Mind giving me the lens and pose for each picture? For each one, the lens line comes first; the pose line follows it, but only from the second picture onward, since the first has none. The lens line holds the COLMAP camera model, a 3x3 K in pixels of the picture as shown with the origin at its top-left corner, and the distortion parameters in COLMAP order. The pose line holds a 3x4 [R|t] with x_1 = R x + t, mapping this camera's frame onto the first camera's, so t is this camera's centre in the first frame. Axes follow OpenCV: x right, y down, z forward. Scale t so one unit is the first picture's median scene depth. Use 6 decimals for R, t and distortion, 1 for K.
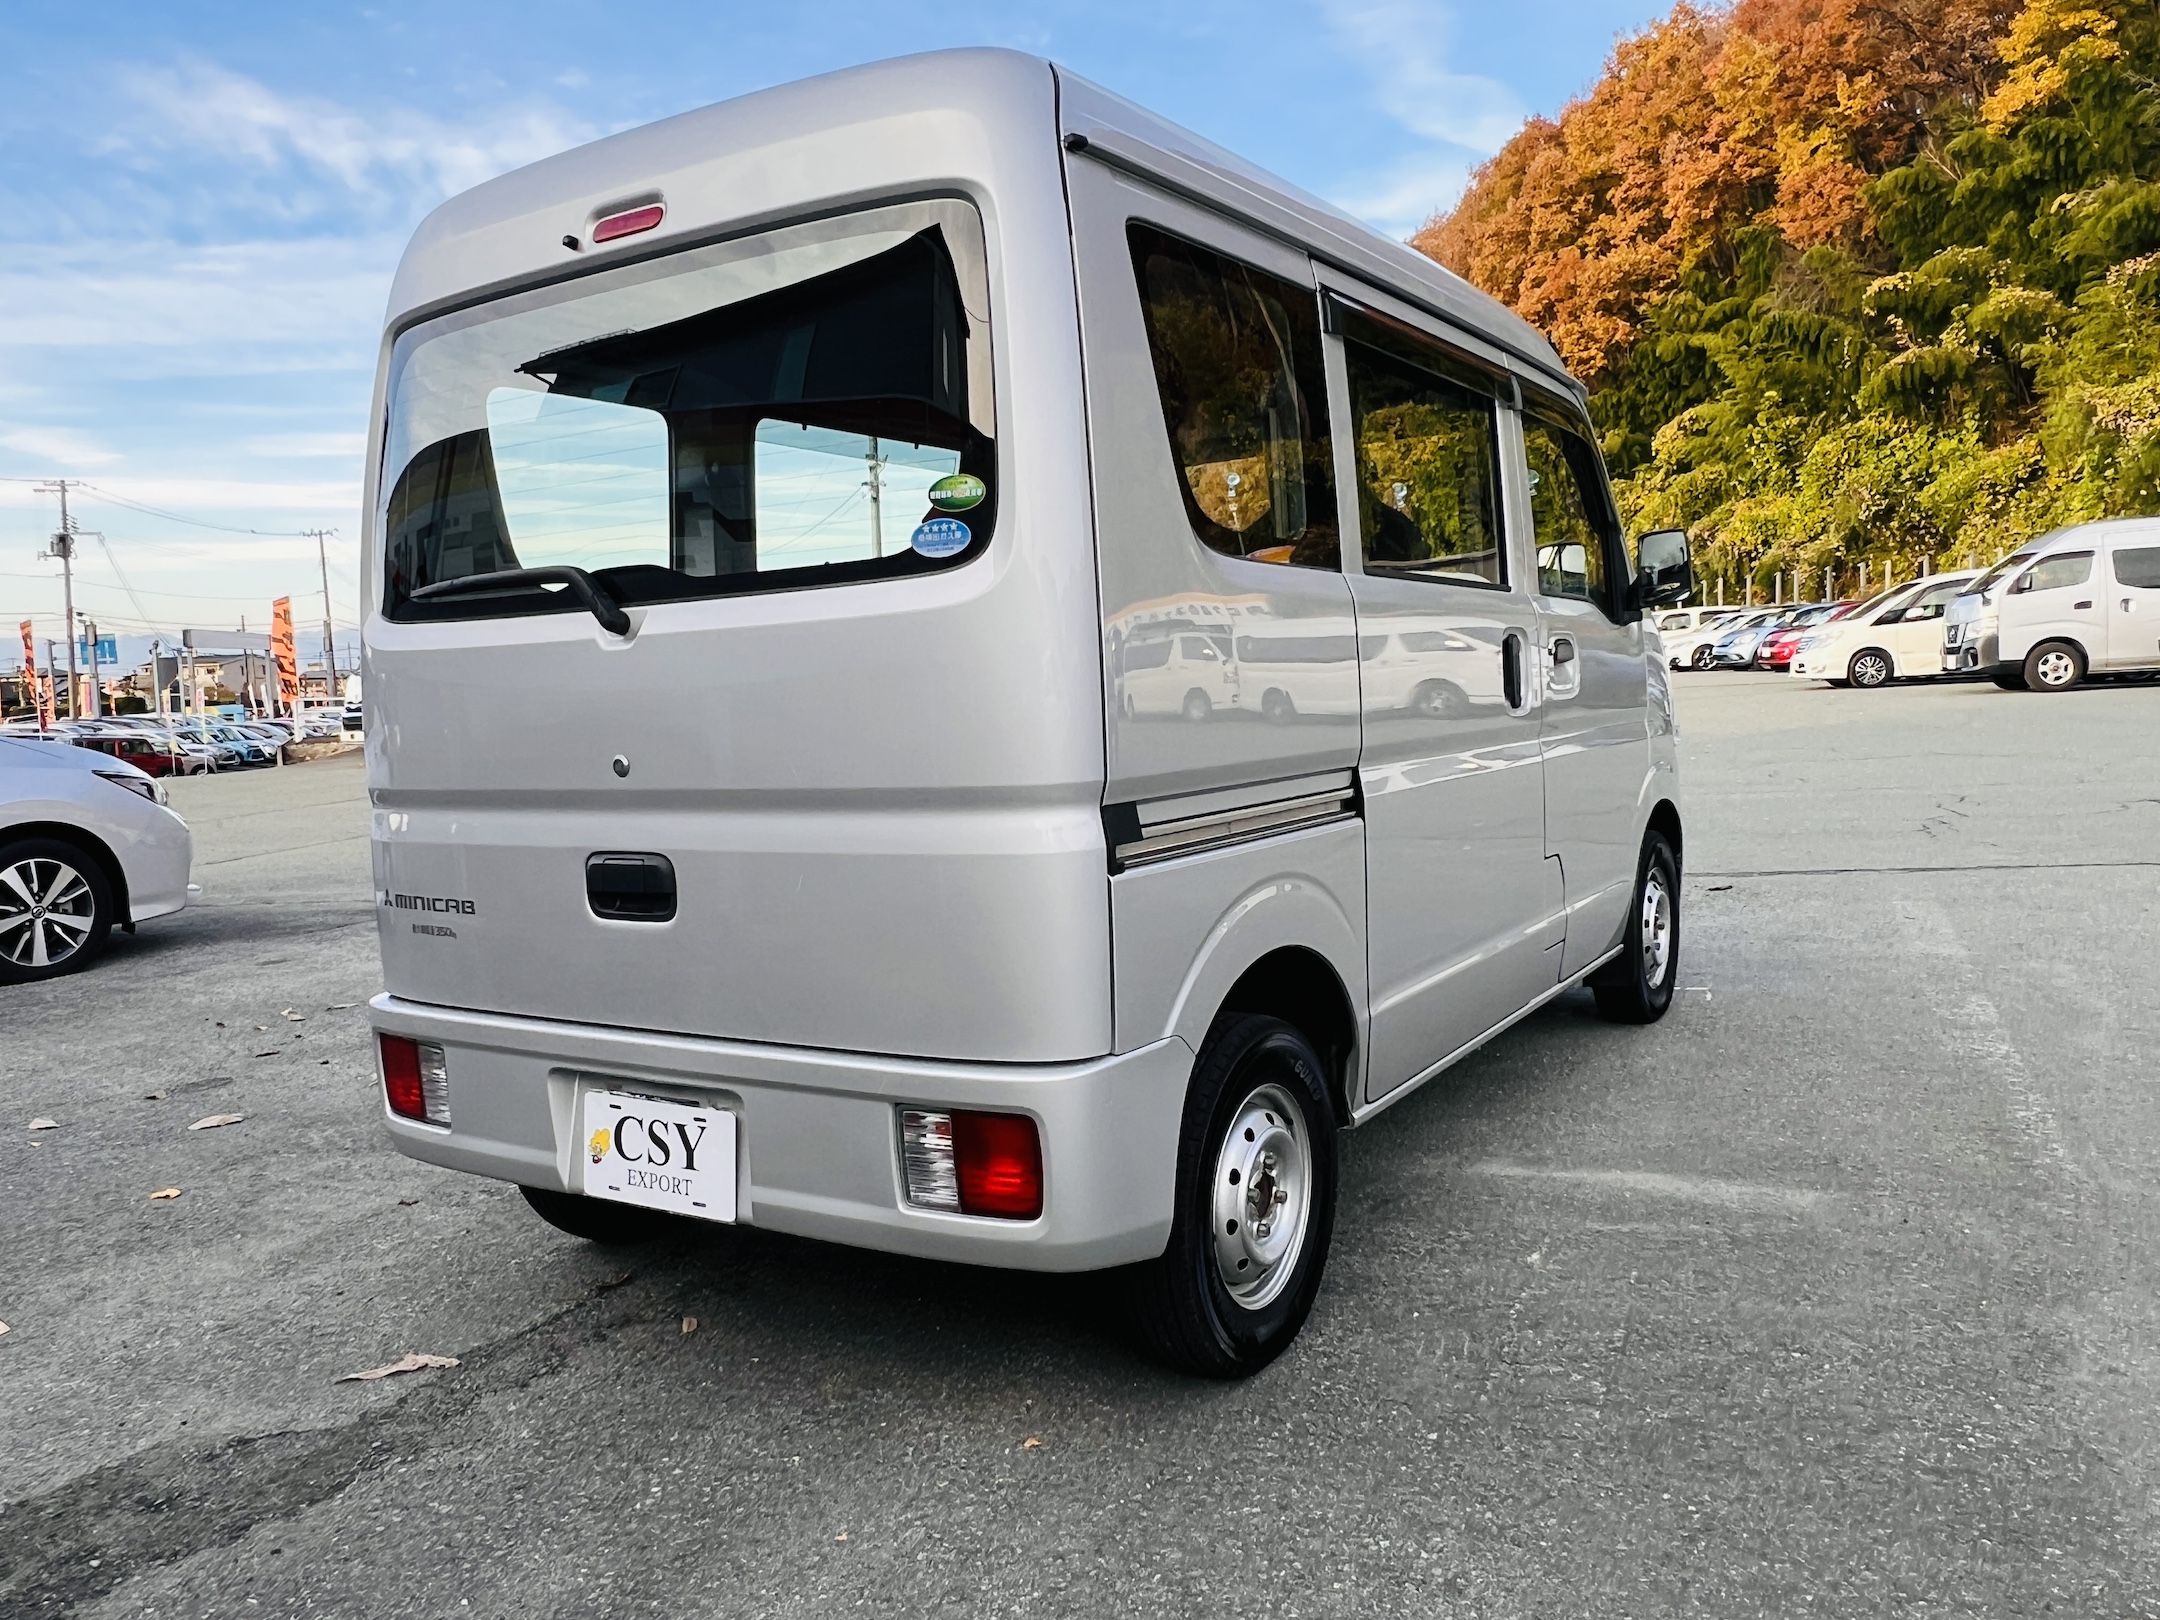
lens RADIAL K [[1637.4, 0, 1046.9], [0, 1637.4, 784.2], [0, 0, 1]] dist [0.007016, 0.000361]
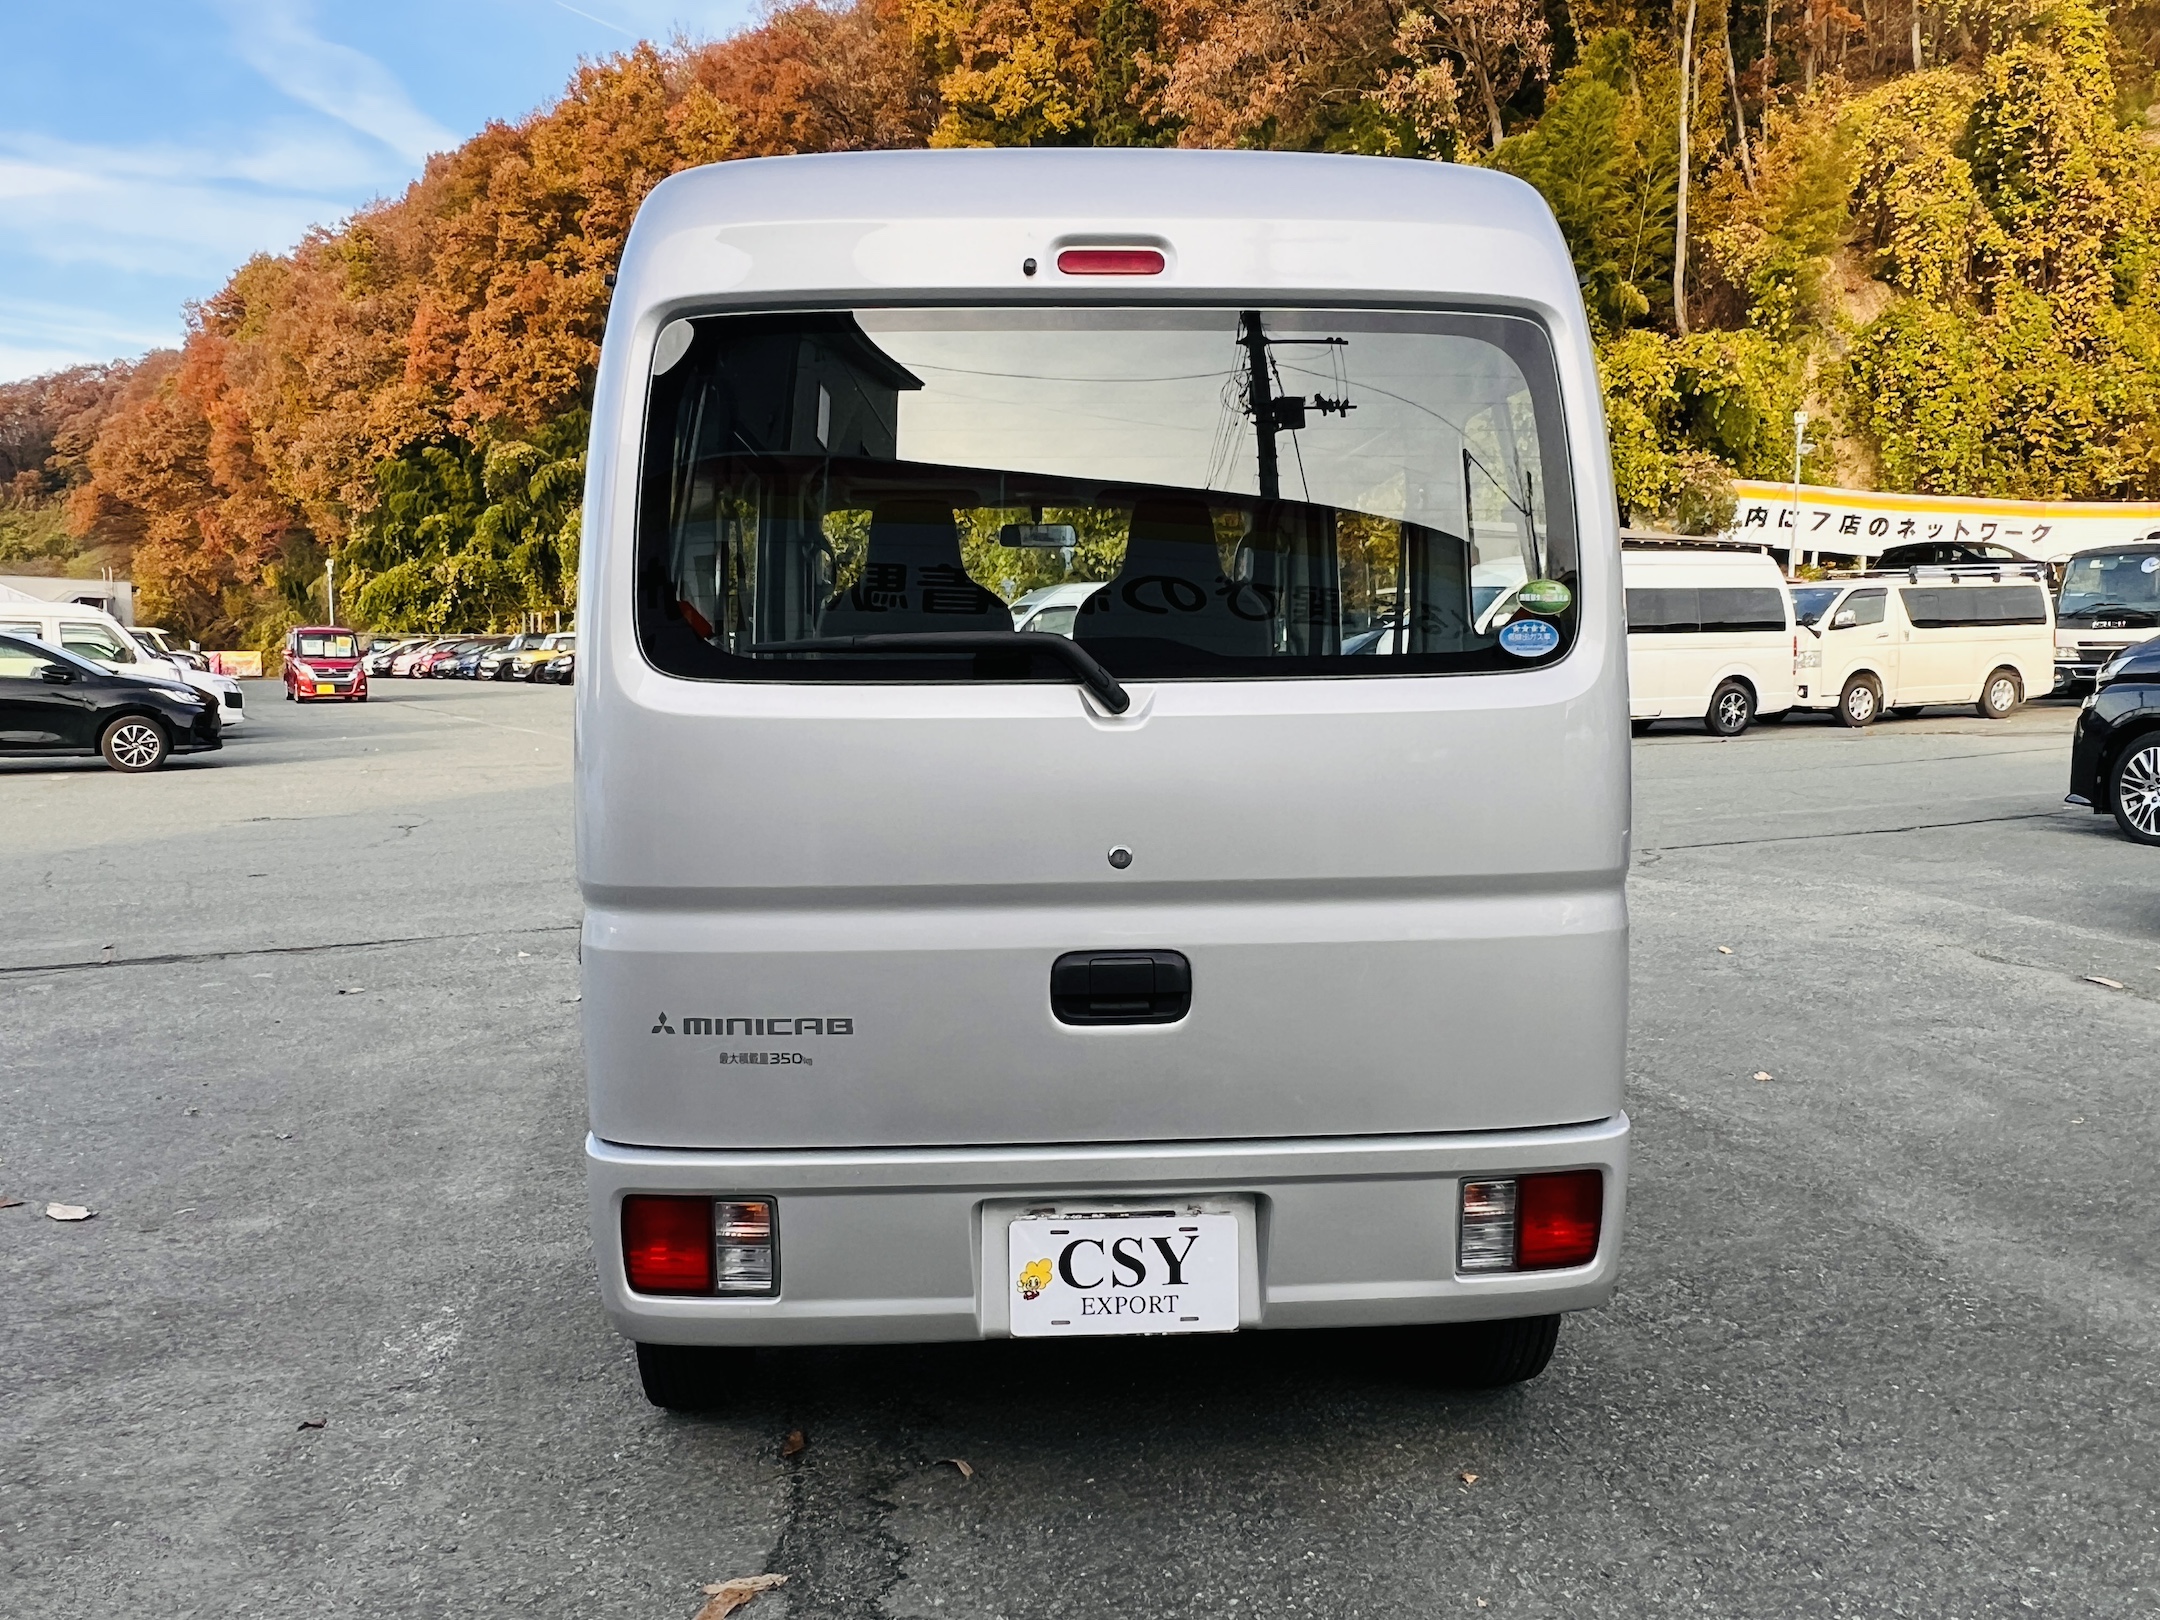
lens RADIAL K [[1644.3, 0, 1080.0], [0, 1644.3, 810.0], [0, 0, 1]] dist [0.003106, -0.003575]
pose [[0.810393, -0.013812, 0.585724, -0.801368], [0.010971, 0.999905, 0.008400, -0.044301], [-0.585784, -0.000381, 0.810467, 0.265674]]
